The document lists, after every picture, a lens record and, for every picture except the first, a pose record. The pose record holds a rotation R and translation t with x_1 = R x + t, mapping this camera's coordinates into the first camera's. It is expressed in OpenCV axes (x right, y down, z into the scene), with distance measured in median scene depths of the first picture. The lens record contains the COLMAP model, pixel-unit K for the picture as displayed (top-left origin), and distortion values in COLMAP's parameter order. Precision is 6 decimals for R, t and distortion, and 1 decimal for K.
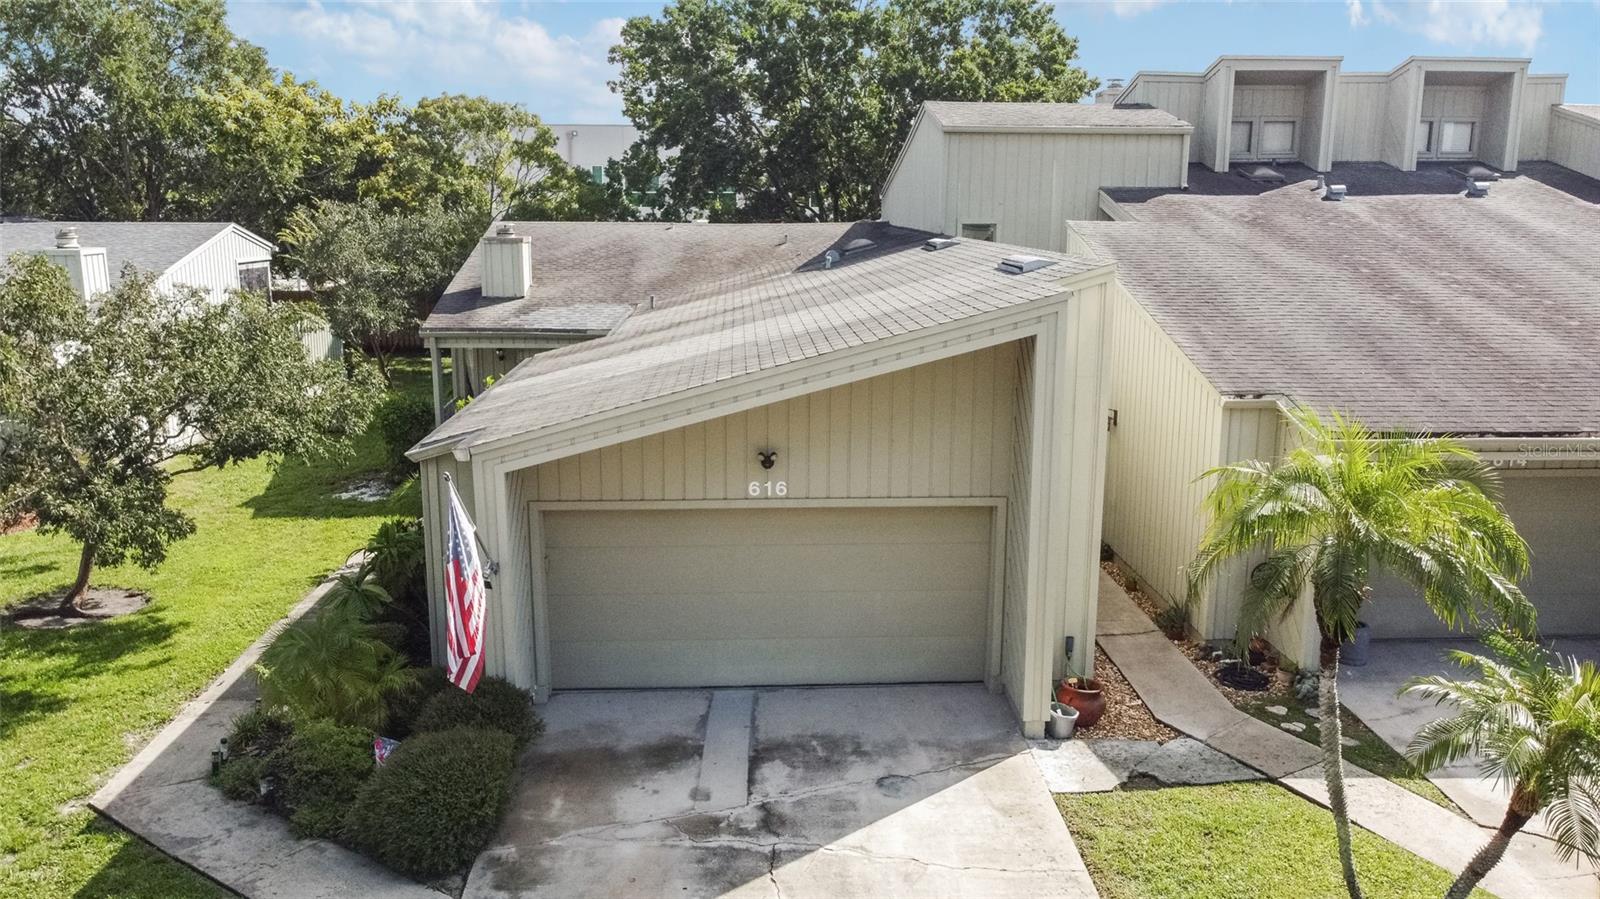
lens RADIAL K [[1203.4, 0, 796.0], [0, 1203.4, 429.3], [0, 0, 1]] dist [-0.003550, 0.003849]
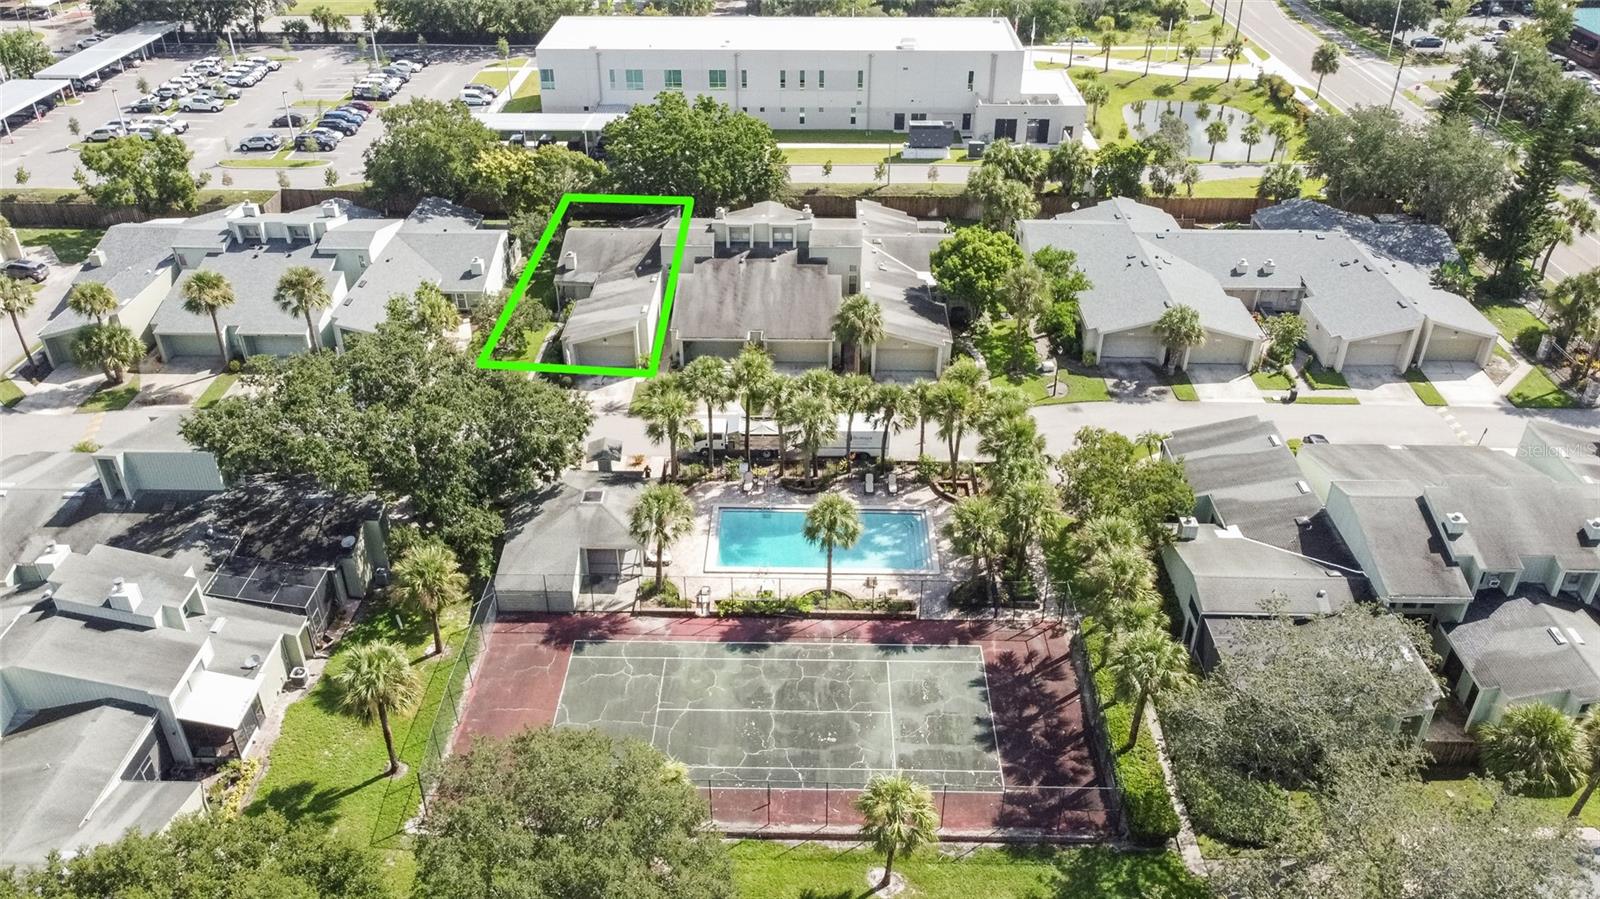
lens RADIAL K [[1203.4, 0, 796.0], [0, 1203.4, 429.3], [0, 0, 1]] dist [-0.003550, 0.003849]
pose [[0.997590, 0.031068, -0.062033, 1.574443], [-0.007515, 0.937263, 0.348542, -1.984471], [0.068970, -0.347235, 0.935238, -5.893006]]
